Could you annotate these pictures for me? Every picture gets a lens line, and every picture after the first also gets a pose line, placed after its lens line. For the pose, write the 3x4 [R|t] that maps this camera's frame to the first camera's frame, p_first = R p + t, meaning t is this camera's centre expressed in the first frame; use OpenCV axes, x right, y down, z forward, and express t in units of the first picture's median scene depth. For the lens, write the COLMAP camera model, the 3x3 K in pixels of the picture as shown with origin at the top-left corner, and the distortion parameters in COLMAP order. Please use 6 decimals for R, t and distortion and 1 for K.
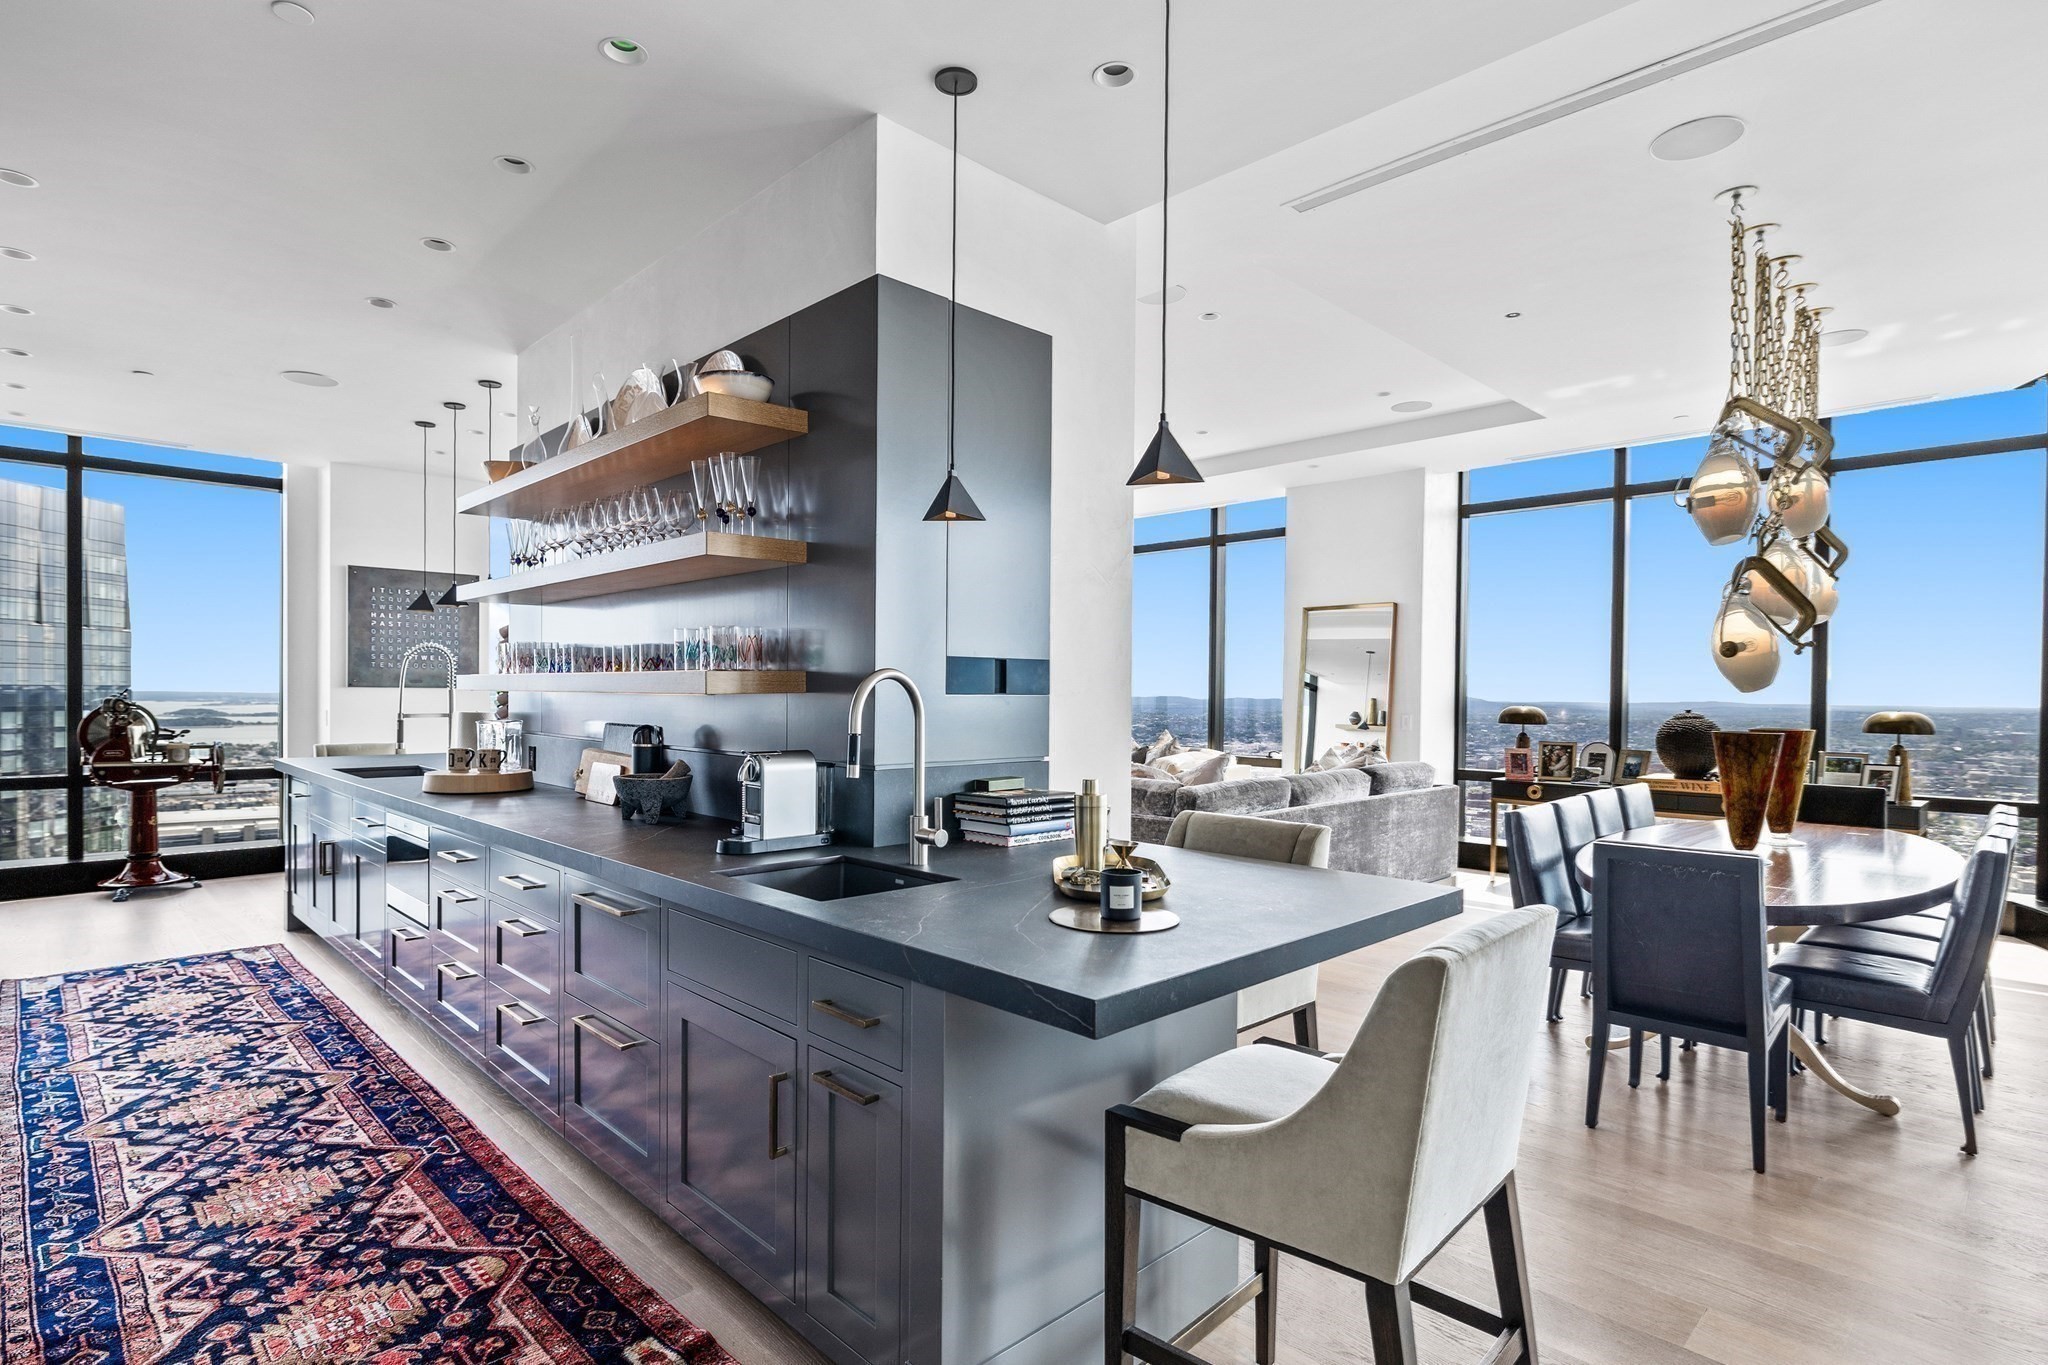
lens RADIAL K [[1033.0, 0, 1012.9], [0, 1033.0, 707.3], [0, 0, 1]] dist [-0.002059, 0.000013]
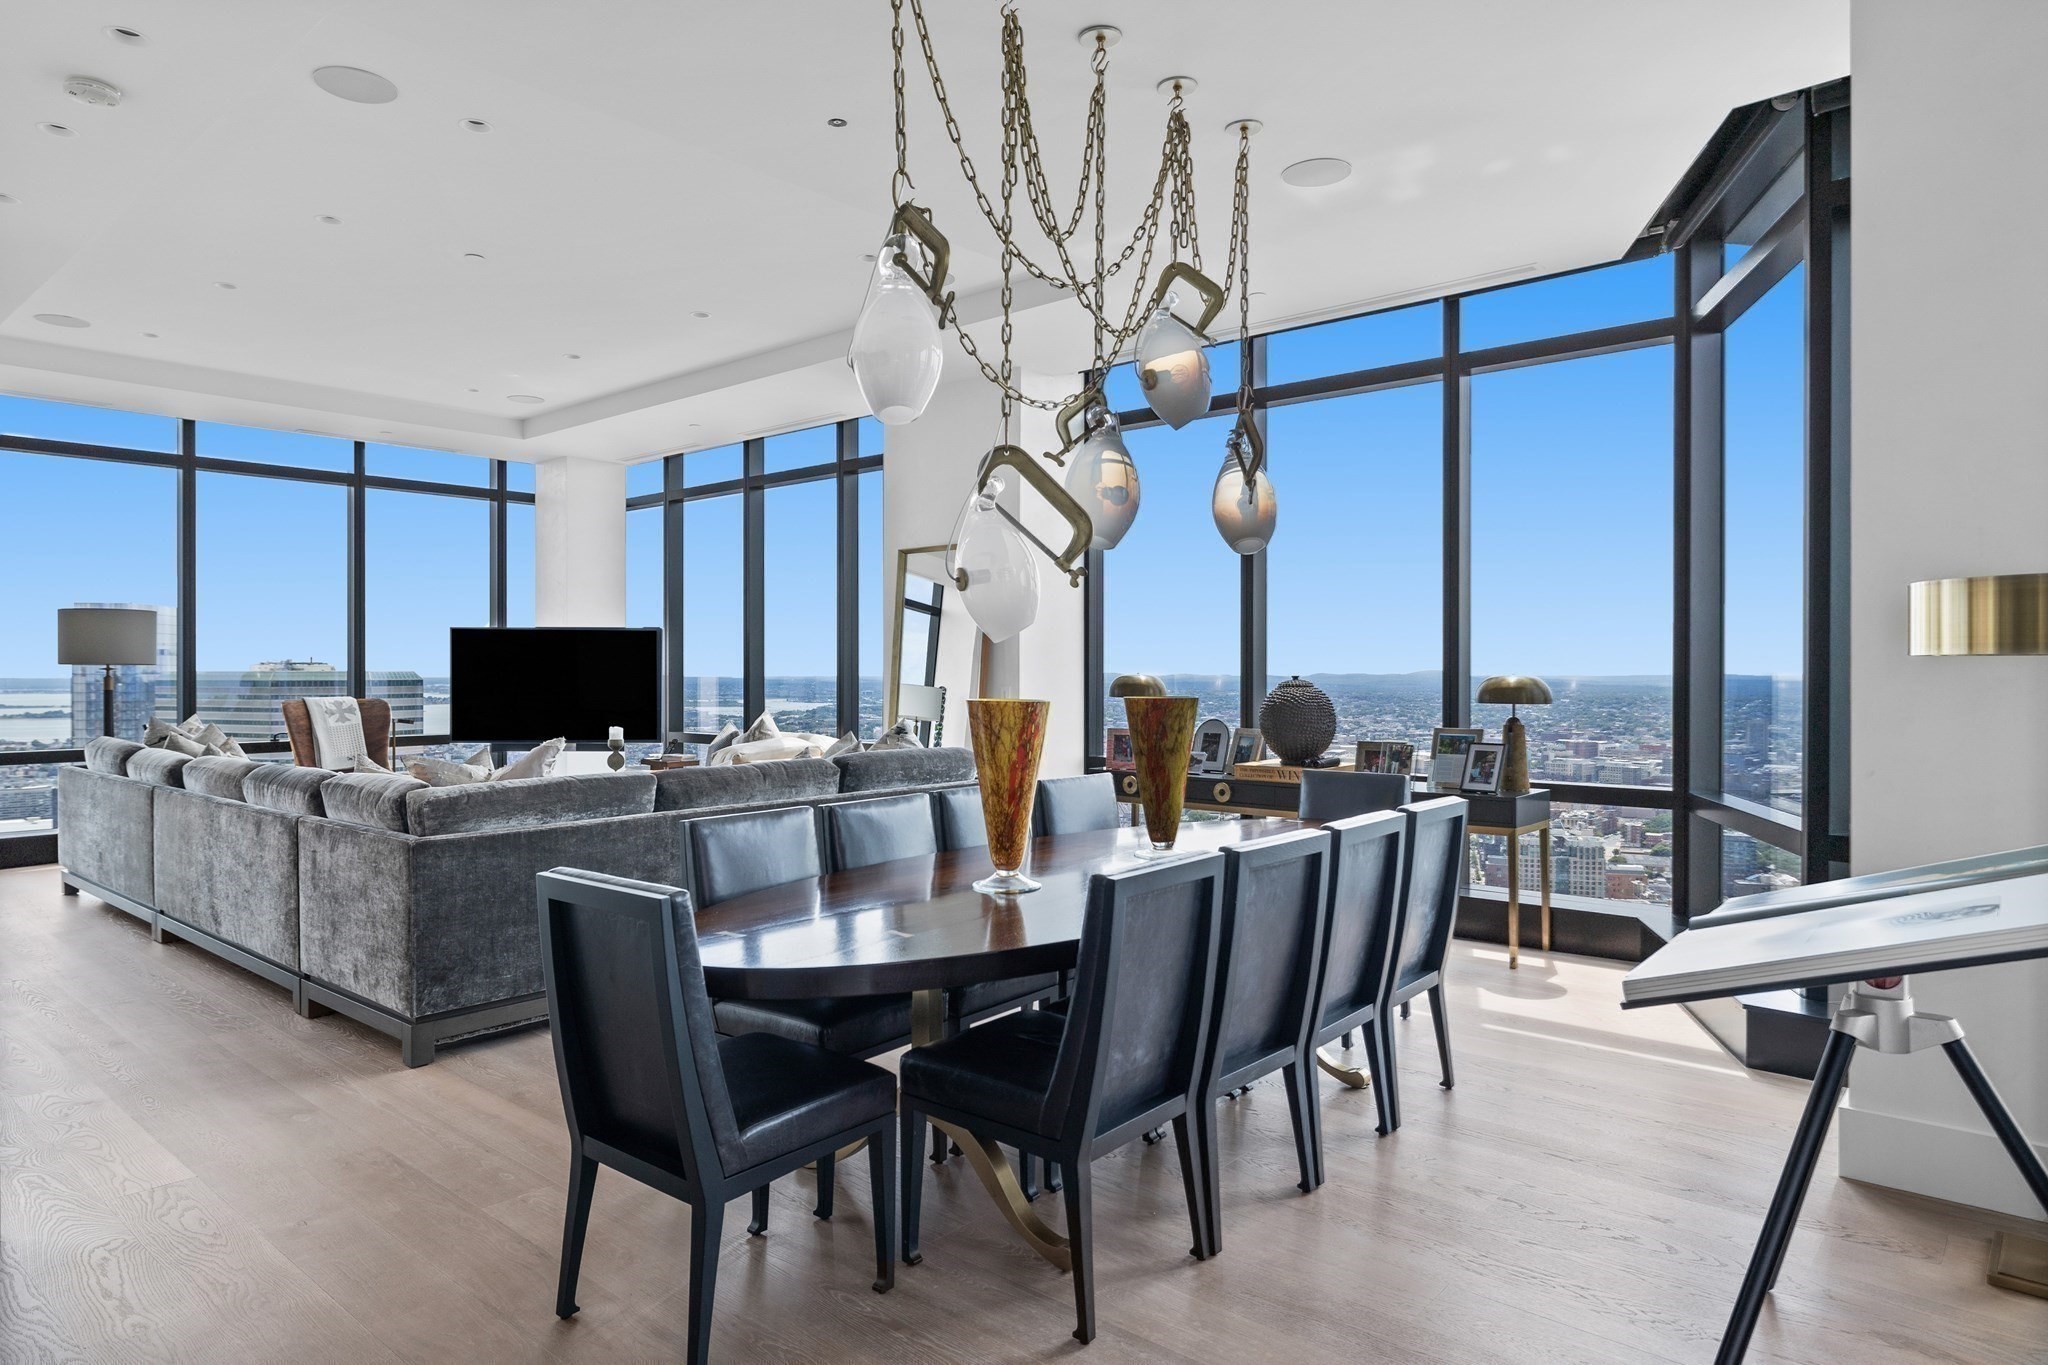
lens RADIAL K [[1220.2, 0, 1022.5], [0, 1220.2, 675.0], [0, 0, 1]] dist [-0.002840, -0.000621]
pose [[0.996514, -0.008940, 0.082946, 0.721800], [0.009798, 0.999903, -0.009940, 0.017440], [-0.082849, 0.010718, 0.996504, 0.199896]]
